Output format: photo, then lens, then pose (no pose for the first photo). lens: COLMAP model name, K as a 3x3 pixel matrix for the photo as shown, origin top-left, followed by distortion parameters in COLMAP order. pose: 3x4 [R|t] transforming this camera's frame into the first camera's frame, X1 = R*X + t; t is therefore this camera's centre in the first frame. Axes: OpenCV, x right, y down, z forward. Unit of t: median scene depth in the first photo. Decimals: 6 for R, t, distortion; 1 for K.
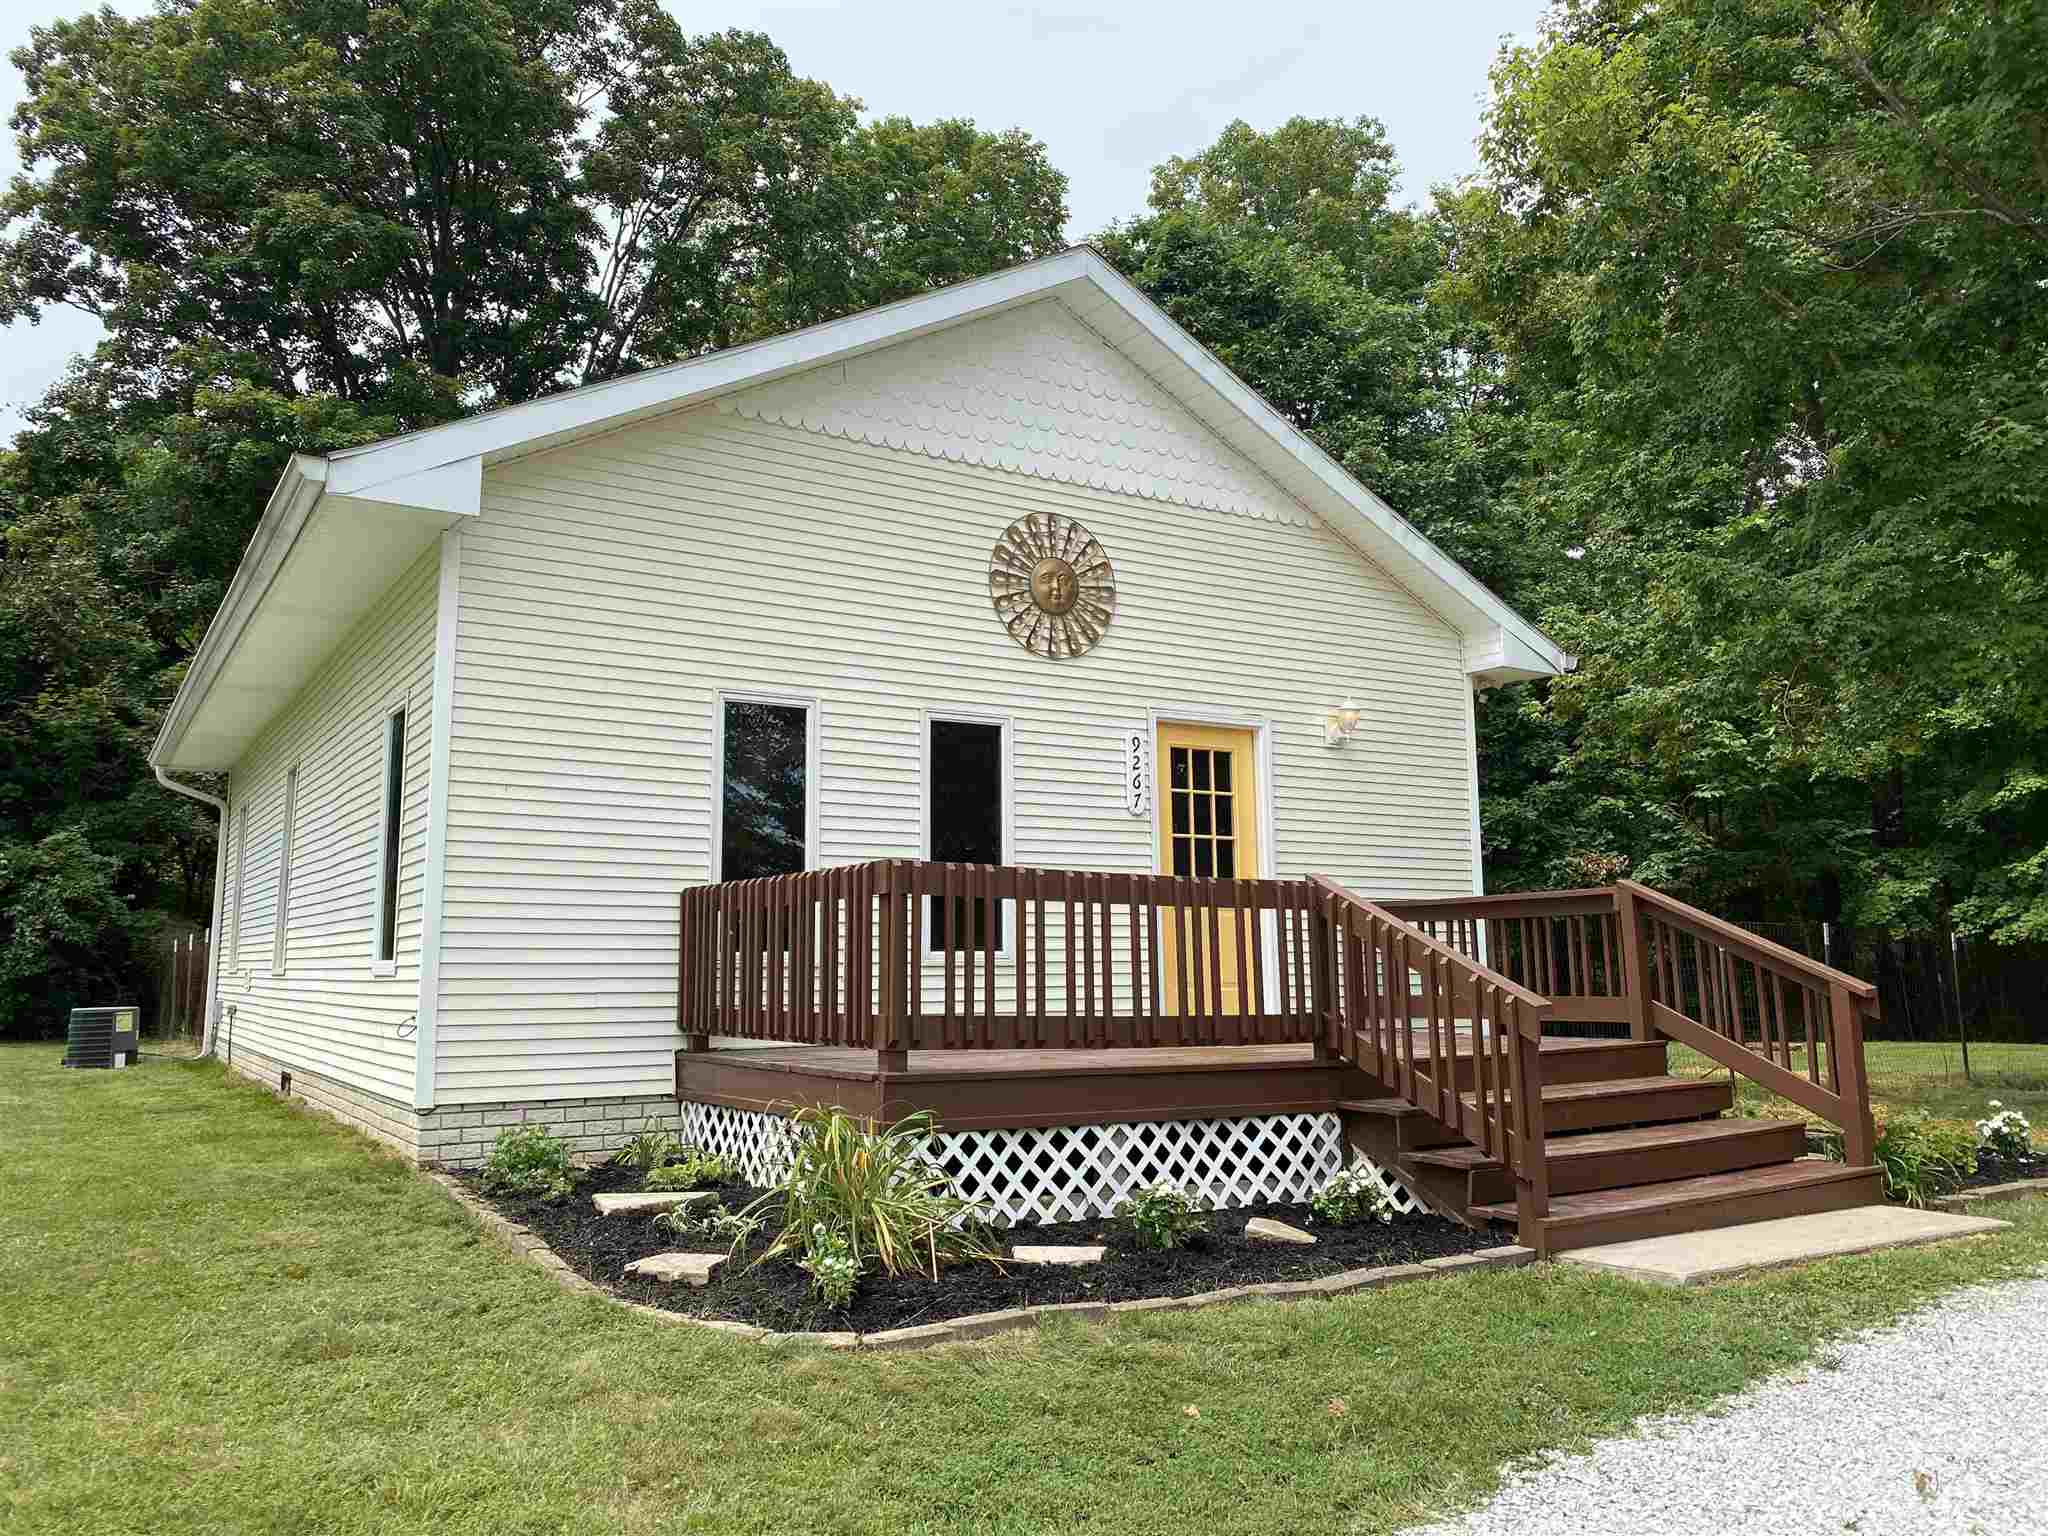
lens RADIAL K [[1519.3, 0, 1017.0], [0, 1519.3, 766.1], [0, 0, 1]] dist [0.048418, -0.044430]
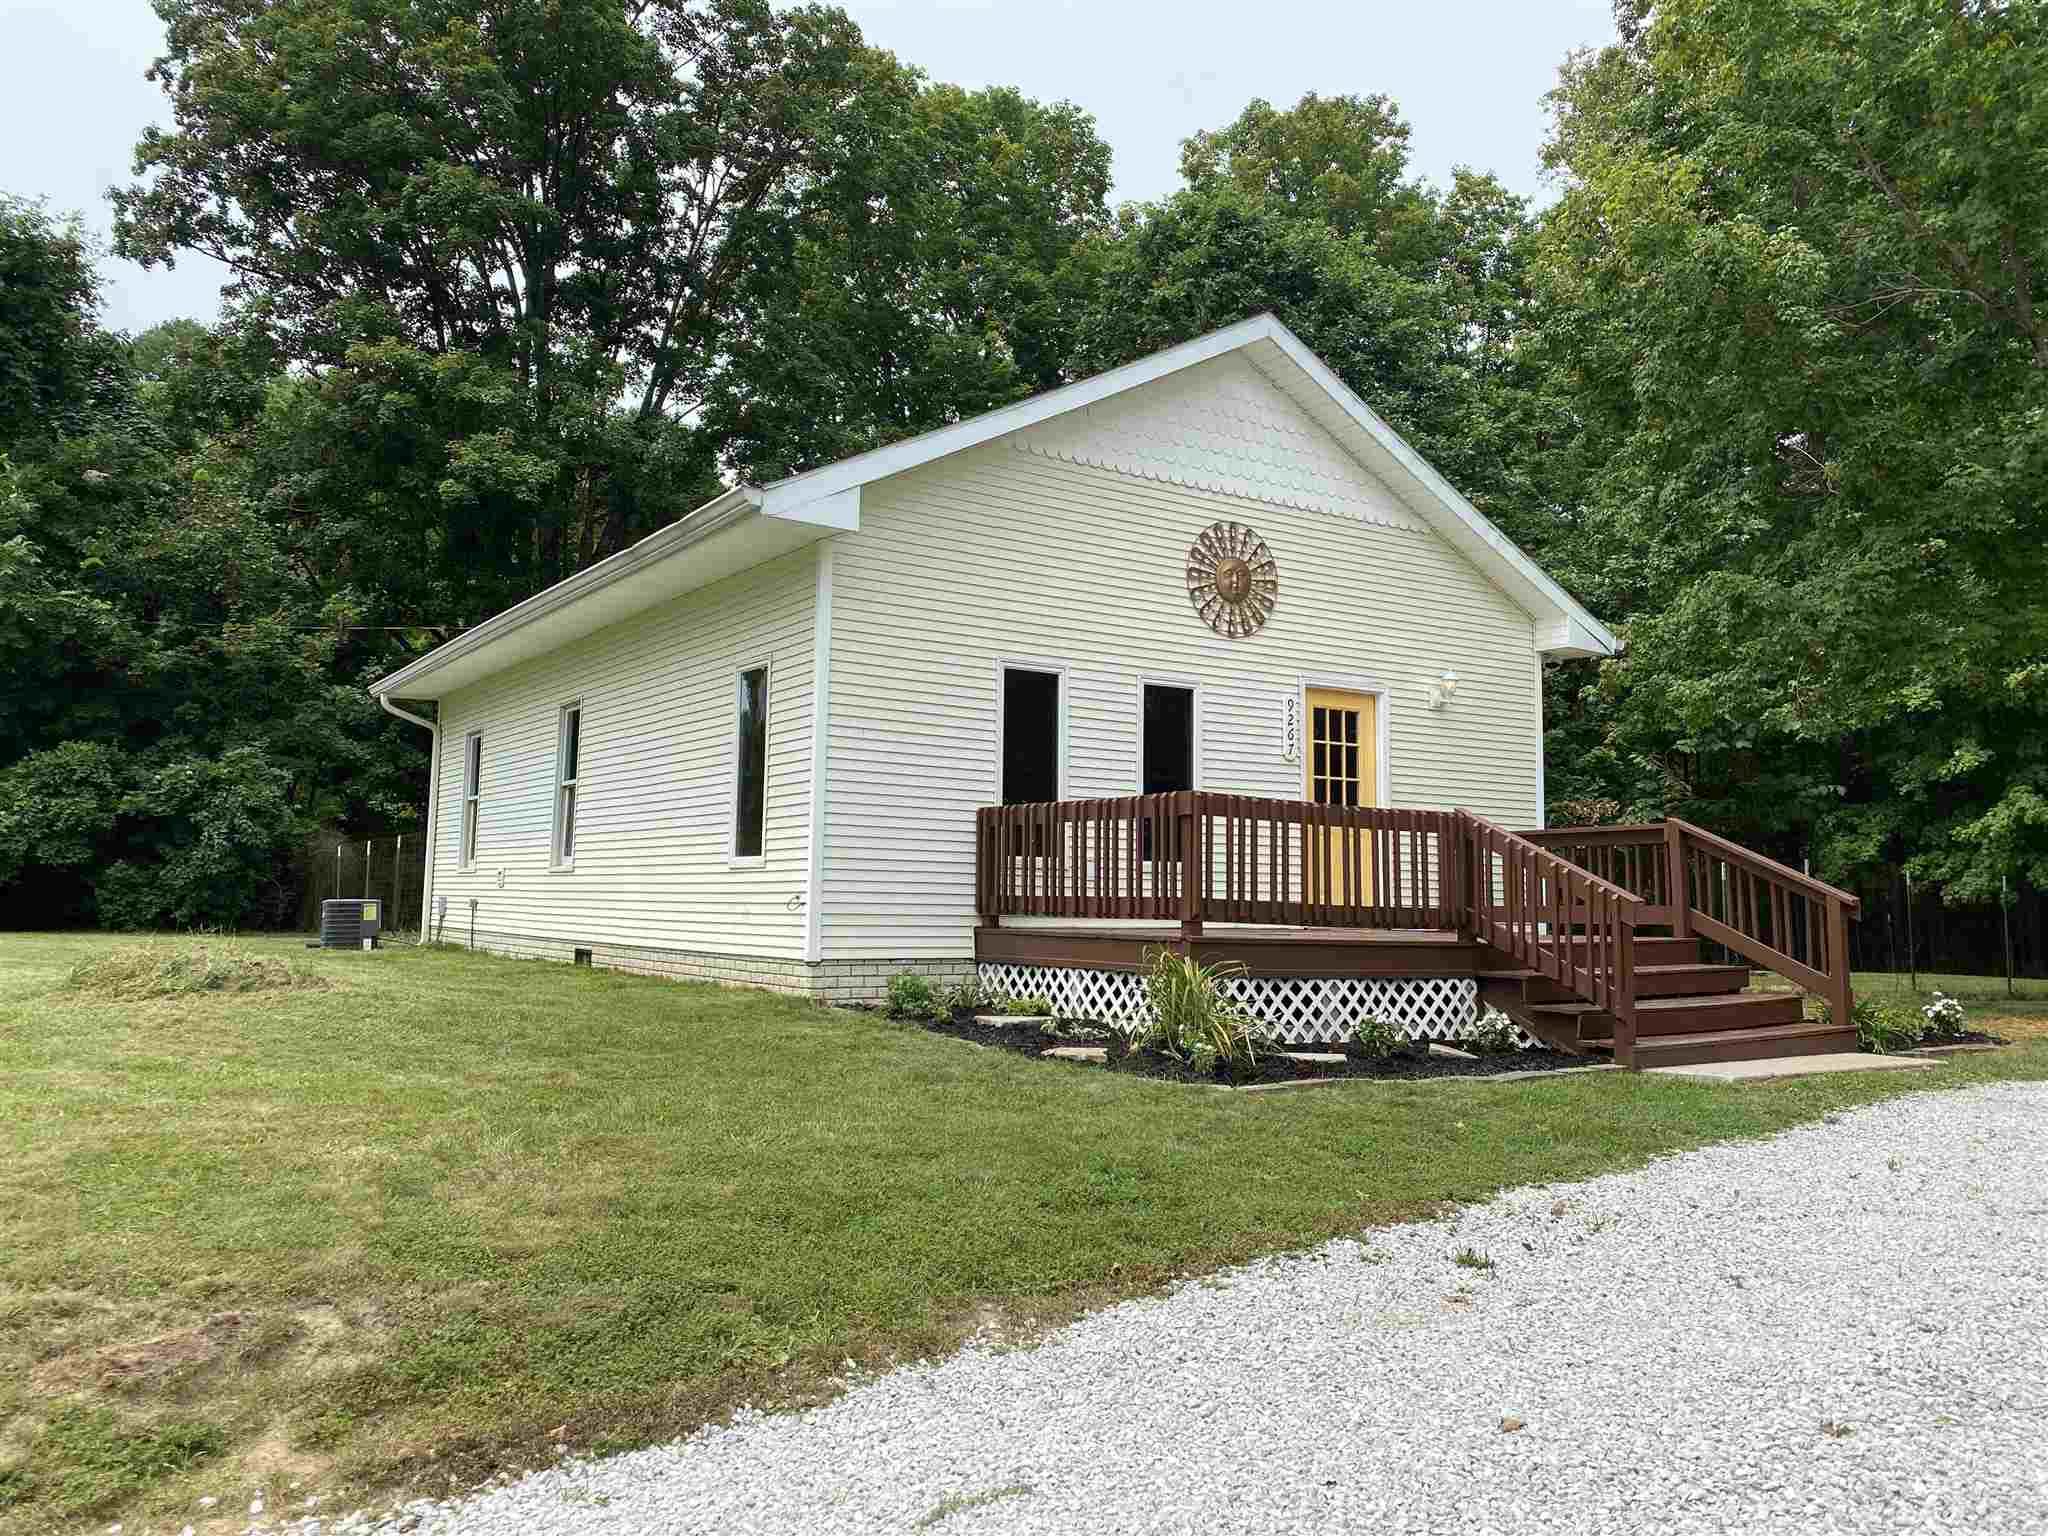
lens RADIAL K [[1519.3, 0, 1022.5], [0, 1519.3, 764.5], [0, 0, 1]] dist [0.048418, -0.044430]
pose [[0.999352, 0.024434, 0.026436, -0.174325], [-0.025544, 0.998770, 0.042489, -0.012454], [-0.025365, -0.043137, 0.998747, -0.266672]]
